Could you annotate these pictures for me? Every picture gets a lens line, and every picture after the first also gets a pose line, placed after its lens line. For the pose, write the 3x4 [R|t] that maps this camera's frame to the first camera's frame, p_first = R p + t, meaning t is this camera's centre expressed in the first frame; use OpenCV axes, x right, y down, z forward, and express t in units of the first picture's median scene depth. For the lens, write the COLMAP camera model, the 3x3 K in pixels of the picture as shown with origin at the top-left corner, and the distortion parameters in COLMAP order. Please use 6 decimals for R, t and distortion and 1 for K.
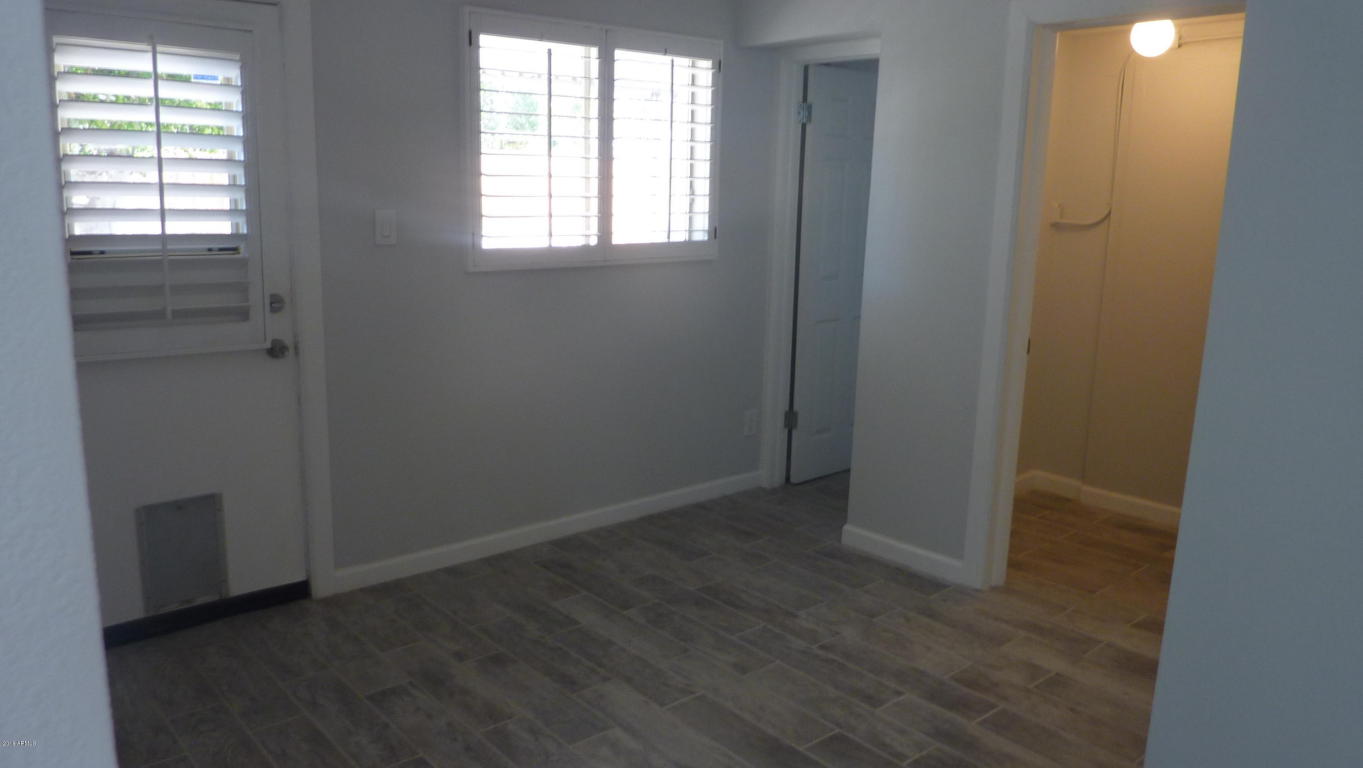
lens RADIAL K [[1024.1, 0, 681.5], [0, 1024.1, 384.0], [0, 0, 1]] dist [0.008943, -0.052433]
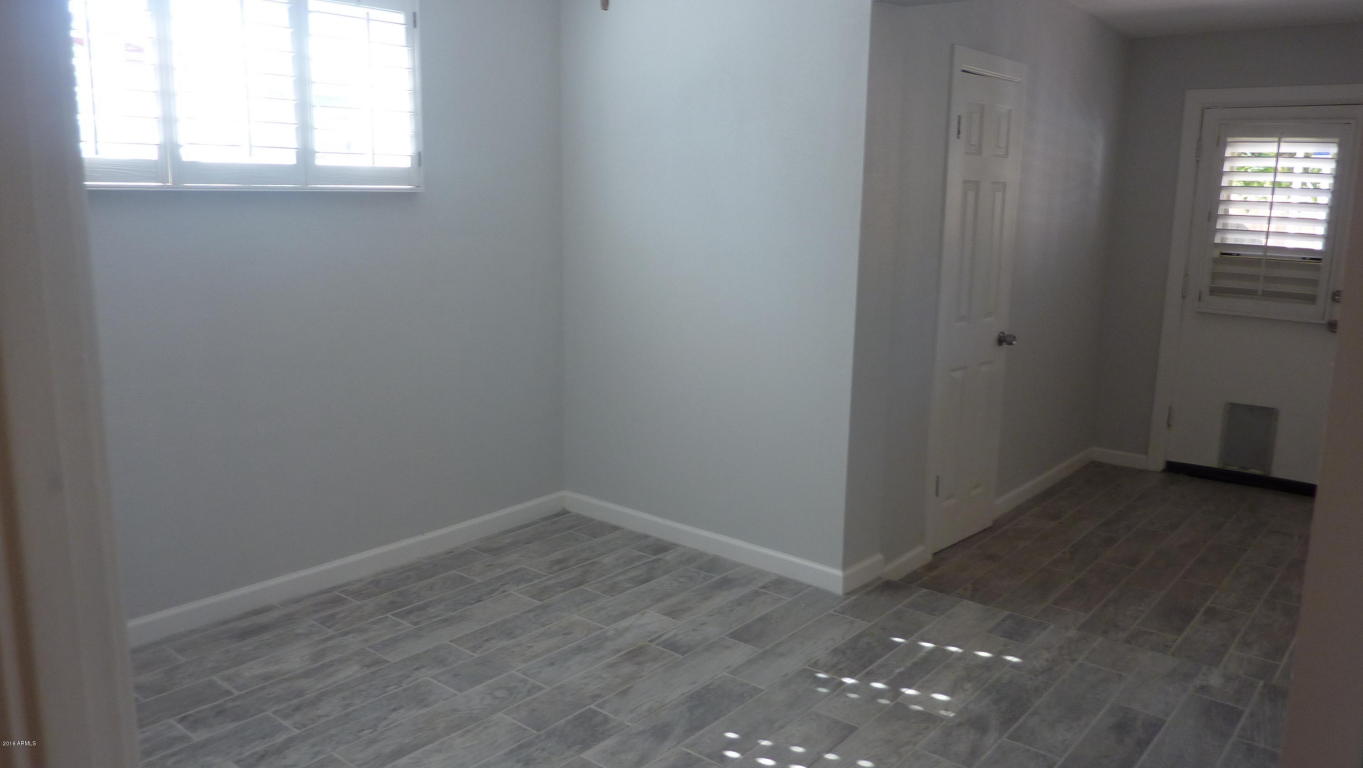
lens RADIAL K [[1024.1, 0, 681.5], [0, 1024.1, 384.0], [0, 0, 1]] dist [0.008943, -0.052433]
pose [[0.169048, 0.156032, -0.973179, 1.037085], [-0.212396, 0.969957, 0.118621, 0.084867], [0.962450, 0.186646, 0.197110, -0.245714]]
